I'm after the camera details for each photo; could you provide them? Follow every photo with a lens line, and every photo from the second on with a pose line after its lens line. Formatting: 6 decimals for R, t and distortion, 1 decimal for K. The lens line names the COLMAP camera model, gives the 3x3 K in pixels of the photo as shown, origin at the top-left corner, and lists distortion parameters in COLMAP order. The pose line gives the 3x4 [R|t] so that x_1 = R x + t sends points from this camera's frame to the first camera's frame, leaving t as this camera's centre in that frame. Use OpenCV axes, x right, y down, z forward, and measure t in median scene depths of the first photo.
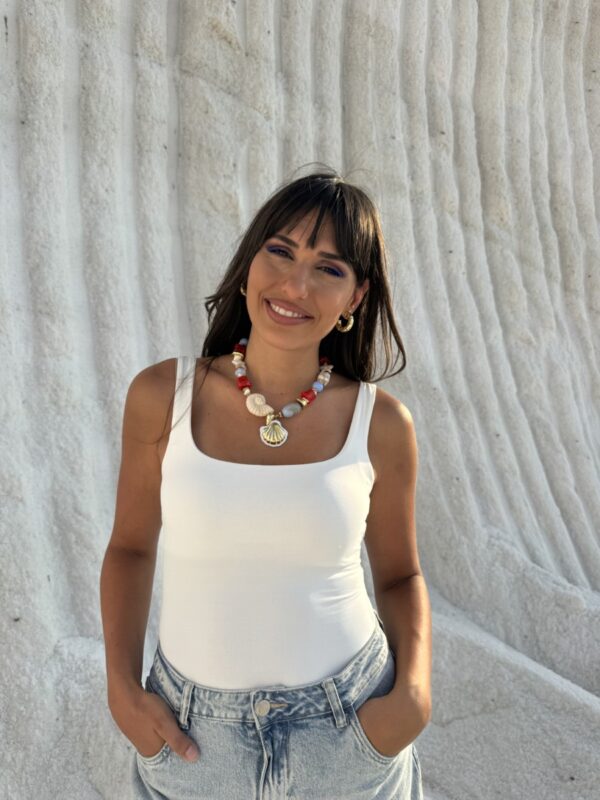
lens RADIAL K [[585.7, 0, 298.8], [0, 585.7, 400.0], [0, 0, 1]] dist [0.011803, -0.029551]
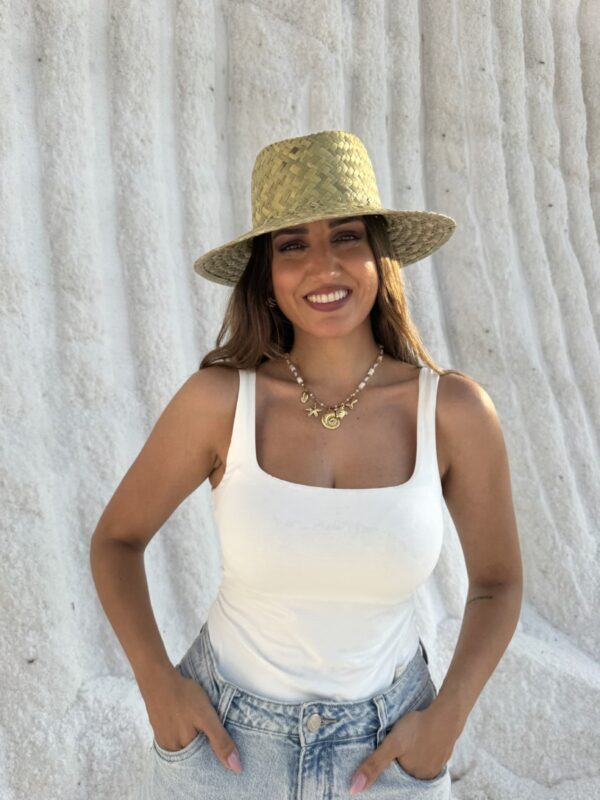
lens RADIAL K [[585.7, 0, 300.5], [0, 585.7, 401.2], [0, 0, 1]] dist [0.011803, -0.029551]
pose [[0.993642, -0.001550, -0.112576, -0.005352], [0.006804, 0.998904, 0.046307, -0.017156], [0.112381, -0.046778, 0.992564, 0.144949]]
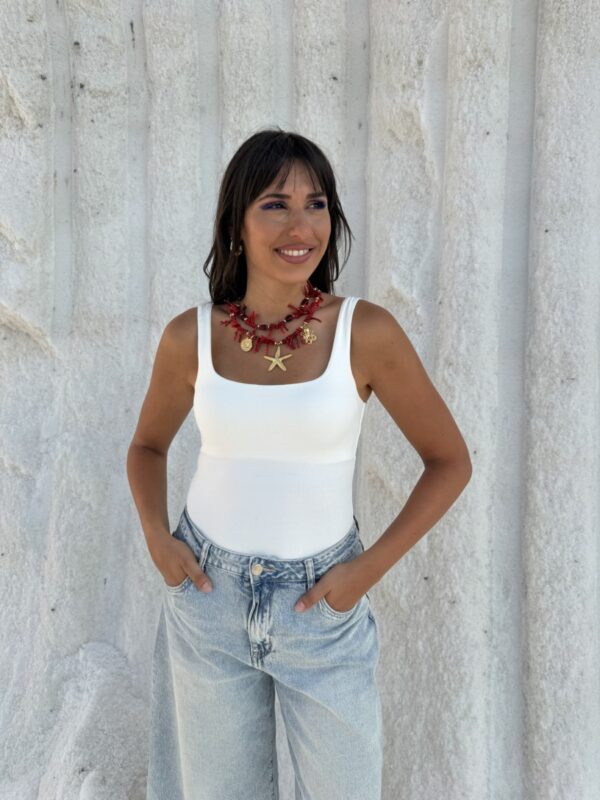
lens RADIAL K [[585.7, 0, 293.8], [0, 585.7, 401.4], [0, 0, 1]] dist [0.011803, -0.029551]
pose [[0.500706, 0.109224, -0.858699, 0.423367], [-0.002224, 0.992166, 0.124904, -0.105475], [0.865615, -0.060630, 0.497026, 0.528272]]
